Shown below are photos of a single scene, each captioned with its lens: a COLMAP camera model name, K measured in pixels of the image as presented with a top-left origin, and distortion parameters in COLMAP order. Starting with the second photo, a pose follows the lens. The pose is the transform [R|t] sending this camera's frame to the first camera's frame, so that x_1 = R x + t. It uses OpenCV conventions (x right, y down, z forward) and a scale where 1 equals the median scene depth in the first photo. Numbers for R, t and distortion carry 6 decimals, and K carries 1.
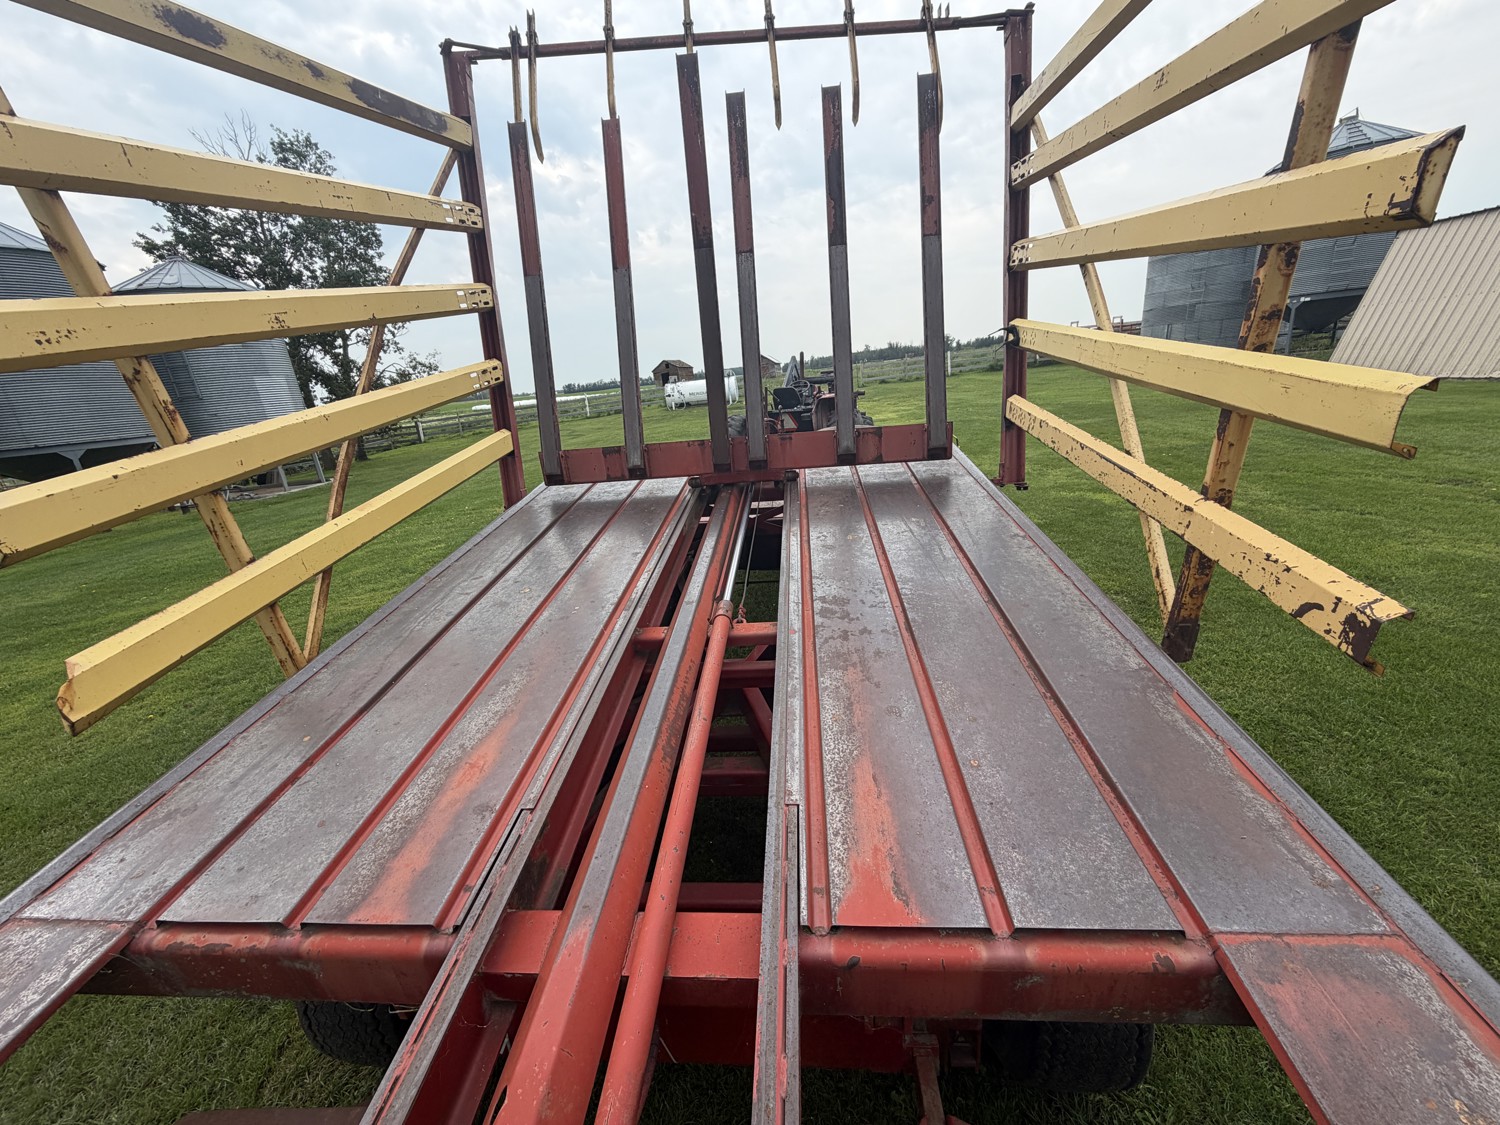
lens RADIAL K [[601.9, 0, 751.0], [0, 601.9, 557.5], [0, 0, 1]] dist [-0.001276, 0.000422]
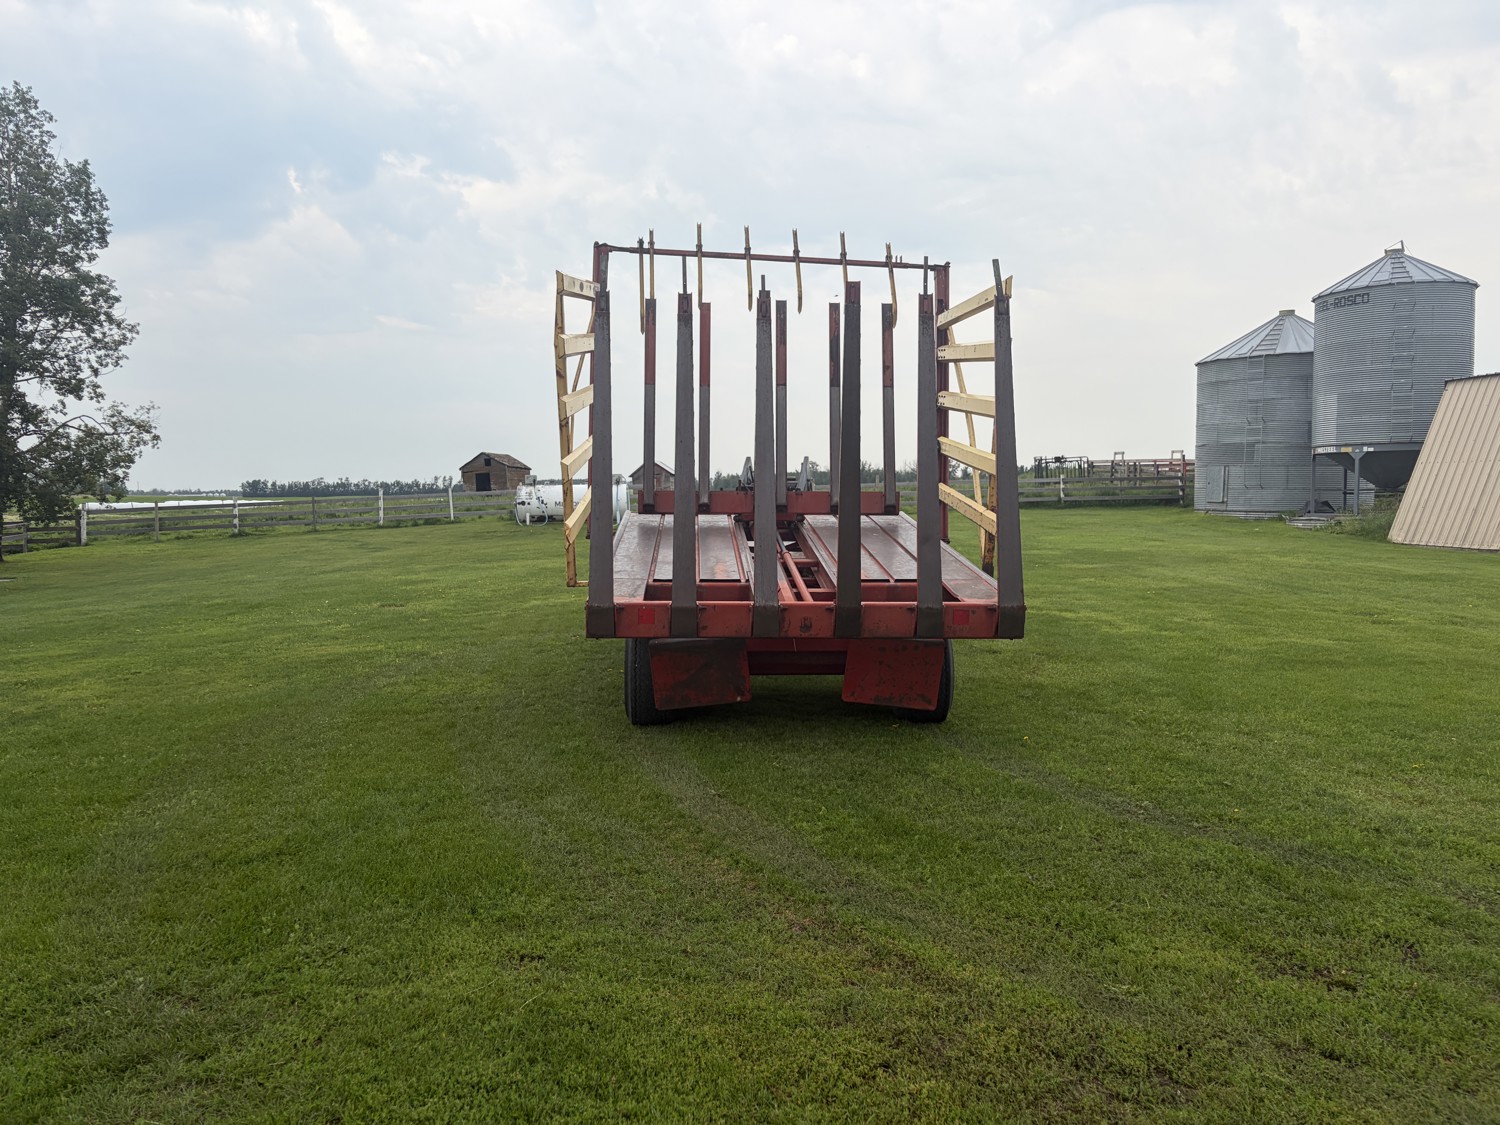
lens RADIAL K [[1132.5, 0, 748.0], [0, 1132.5, 558.4], [0, 0, 1]] dist [0.047411, -0.043506]
pose [[0.988398, 0.078341, 0.130122, -0.091323], [-0.044618, 0.968676, -0.244288, 0.142992], [-0.145184, 0.235648, 0.960933, -0.368952]]
